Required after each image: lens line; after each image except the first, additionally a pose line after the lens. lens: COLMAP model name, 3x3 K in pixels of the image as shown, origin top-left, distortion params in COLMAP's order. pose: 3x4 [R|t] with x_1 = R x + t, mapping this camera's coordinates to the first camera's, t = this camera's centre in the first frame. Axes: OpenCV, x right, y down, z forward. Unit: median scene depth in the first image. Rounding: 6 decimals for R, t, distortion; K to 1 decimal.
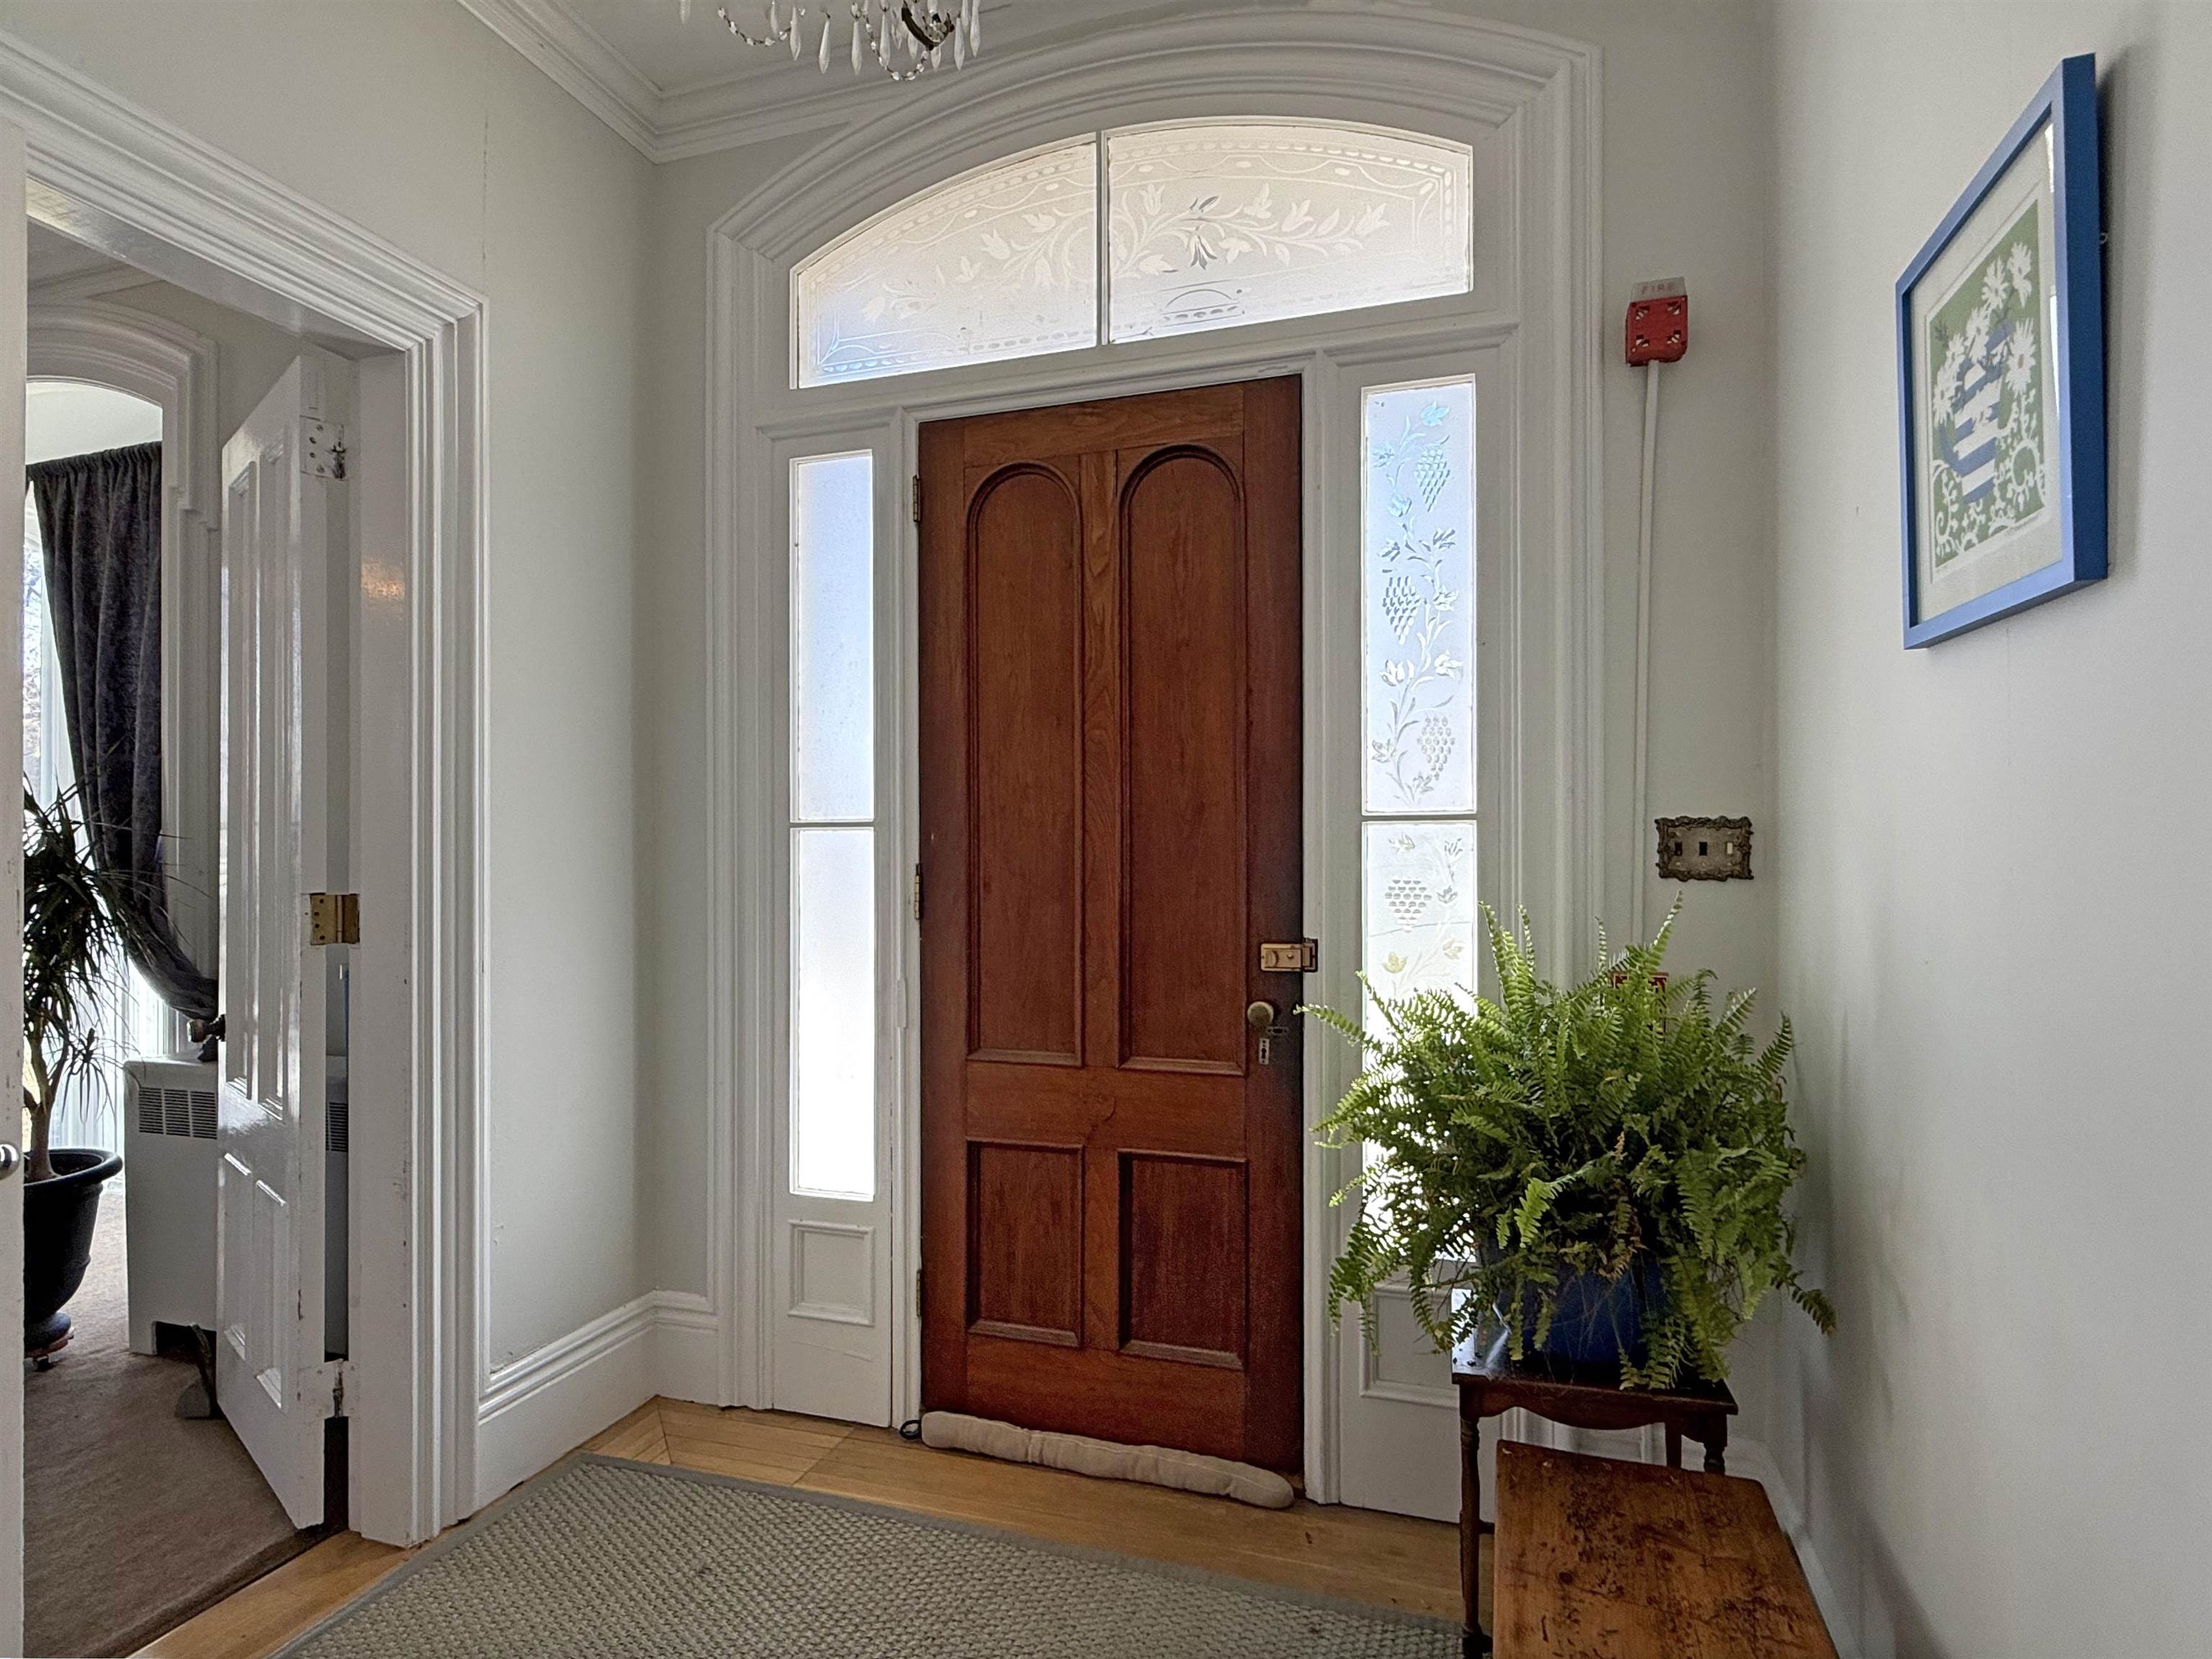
lens RADIAL K [[1152.9, 0, 1106.0], [0, 1152.9, 829.5], [0, 0, 1]] dist [-0.000365, -0.000184]
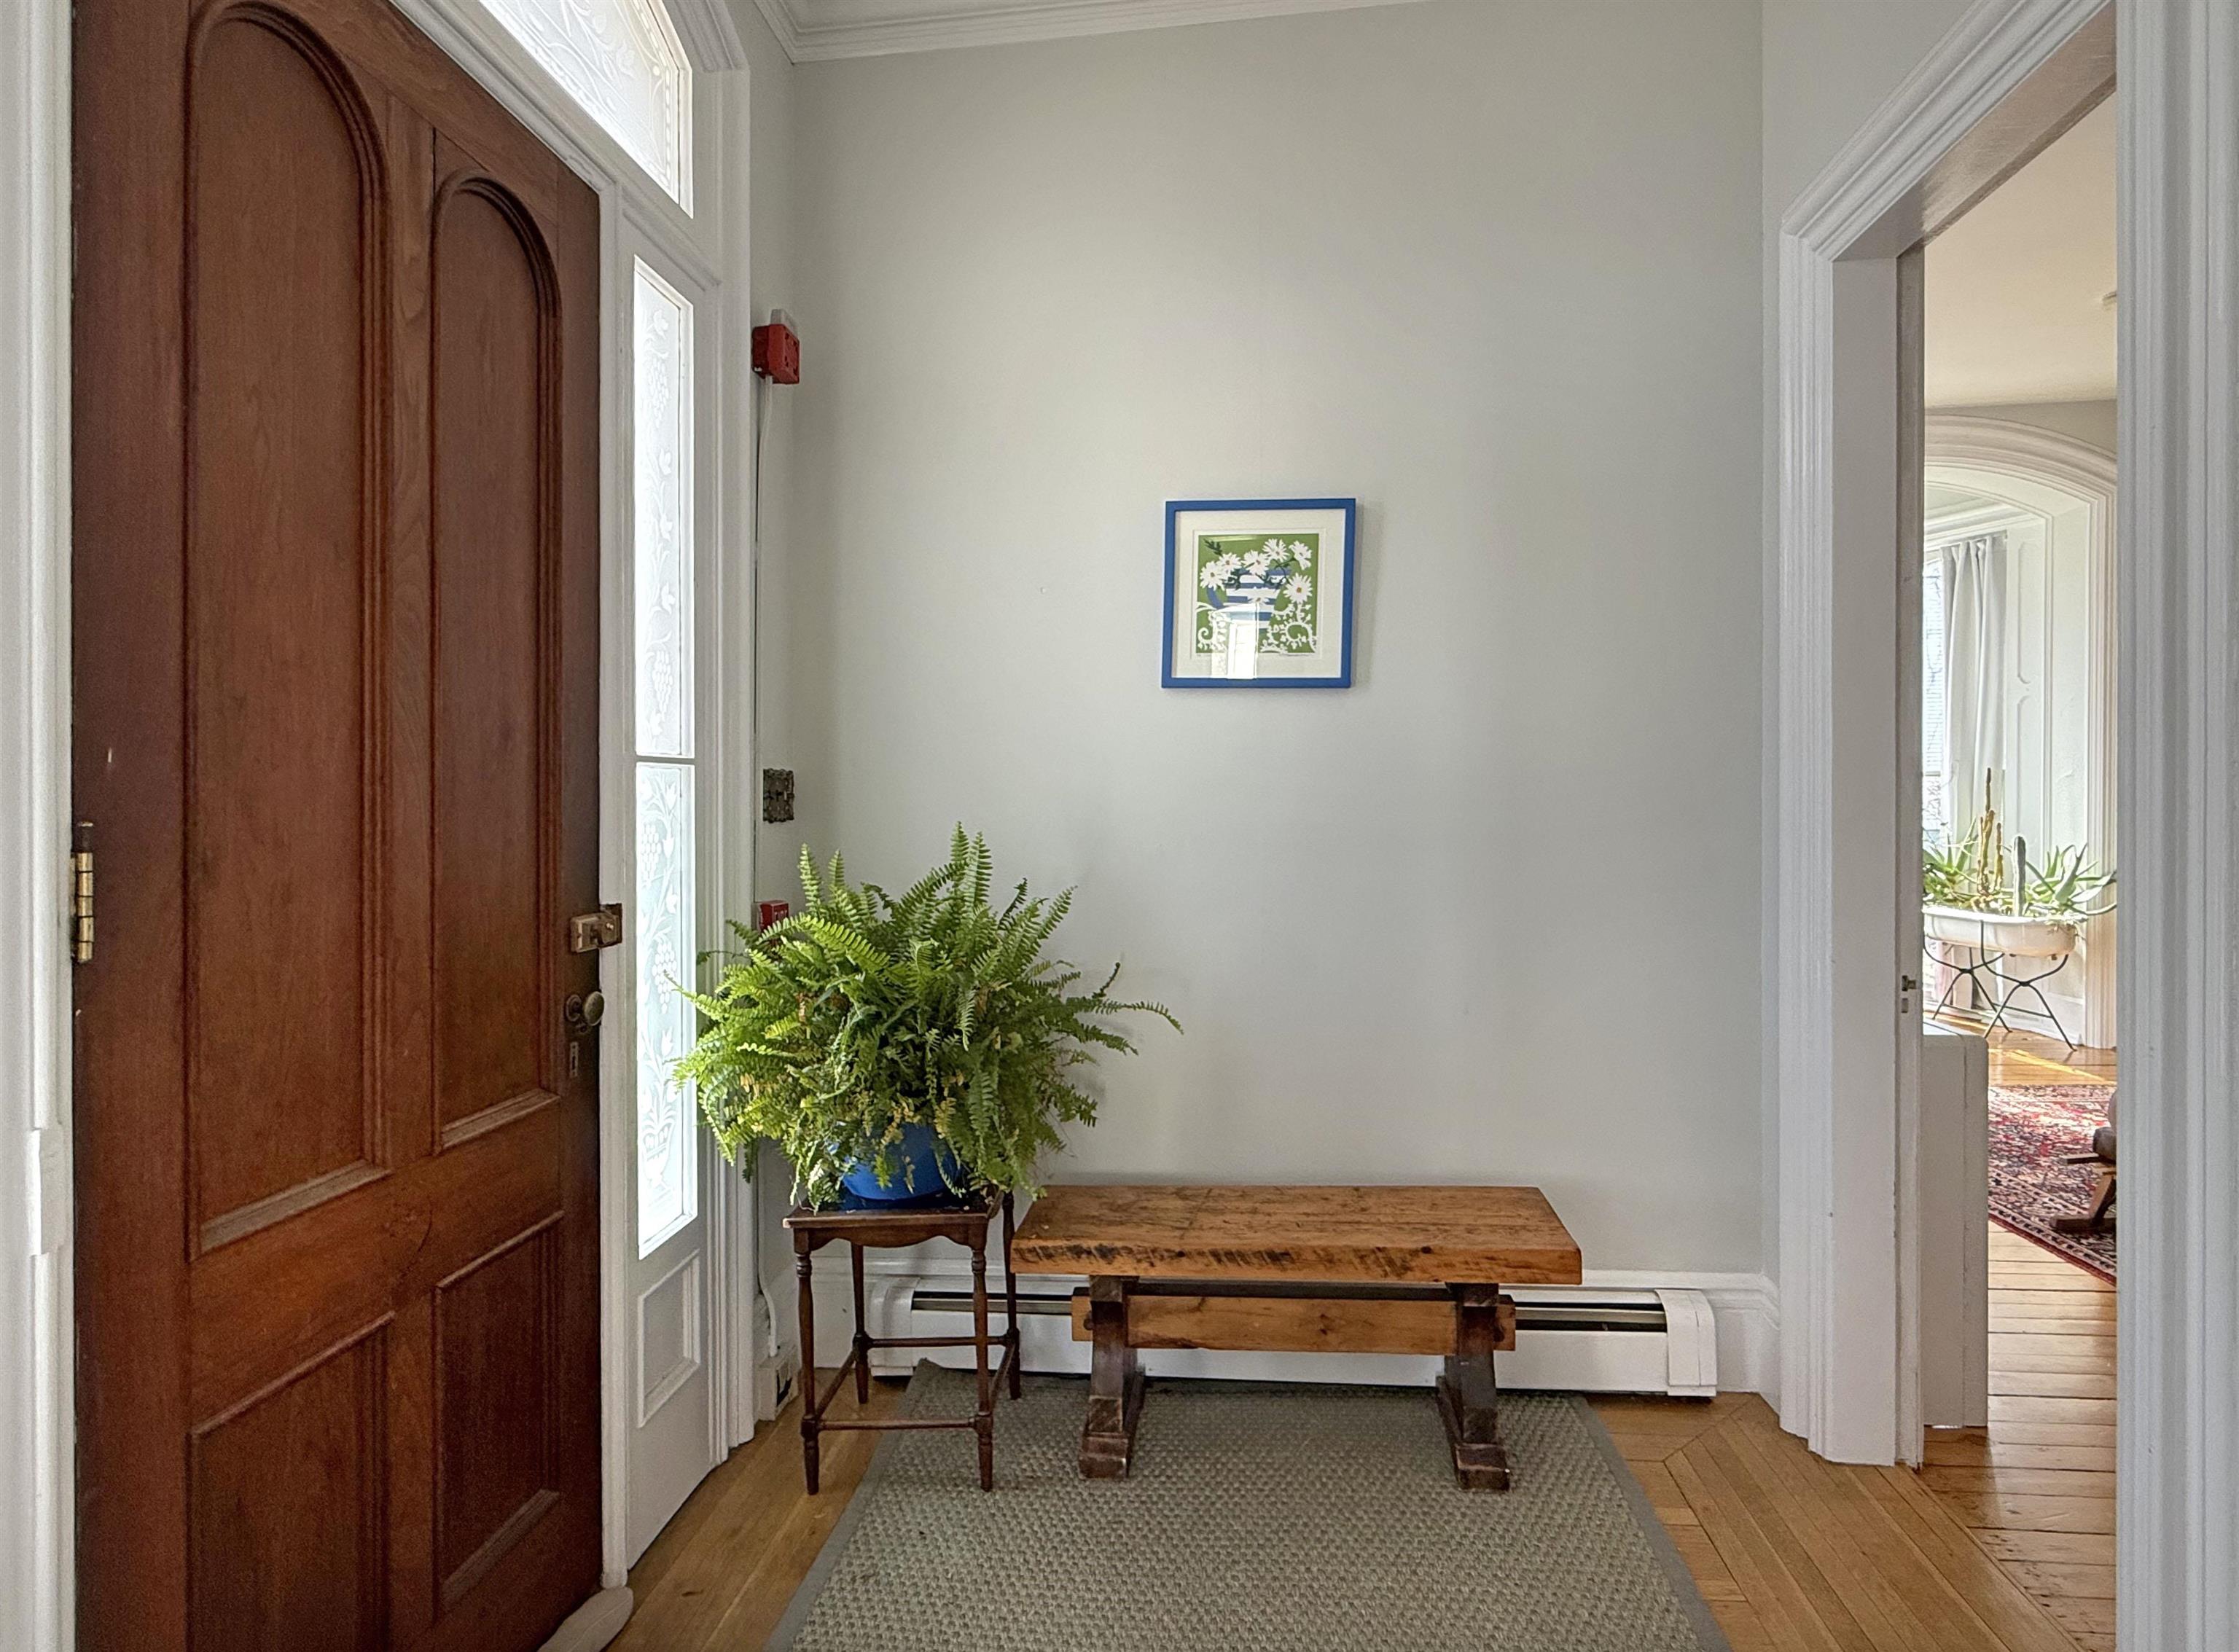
lens RADIAL K [[1209.2, 0, 1119.5], [0, 1209.2, 826.0], [0, 0, 1]] dist [-0.003241, -0.000879]
pose [[-0.213748, -0.009864, 0.976839, -0.733002], [0.004825, 0.999926, 0.011153, 0.032470], [-0.976877, 0.007097, -0.213684, 0.842799]]
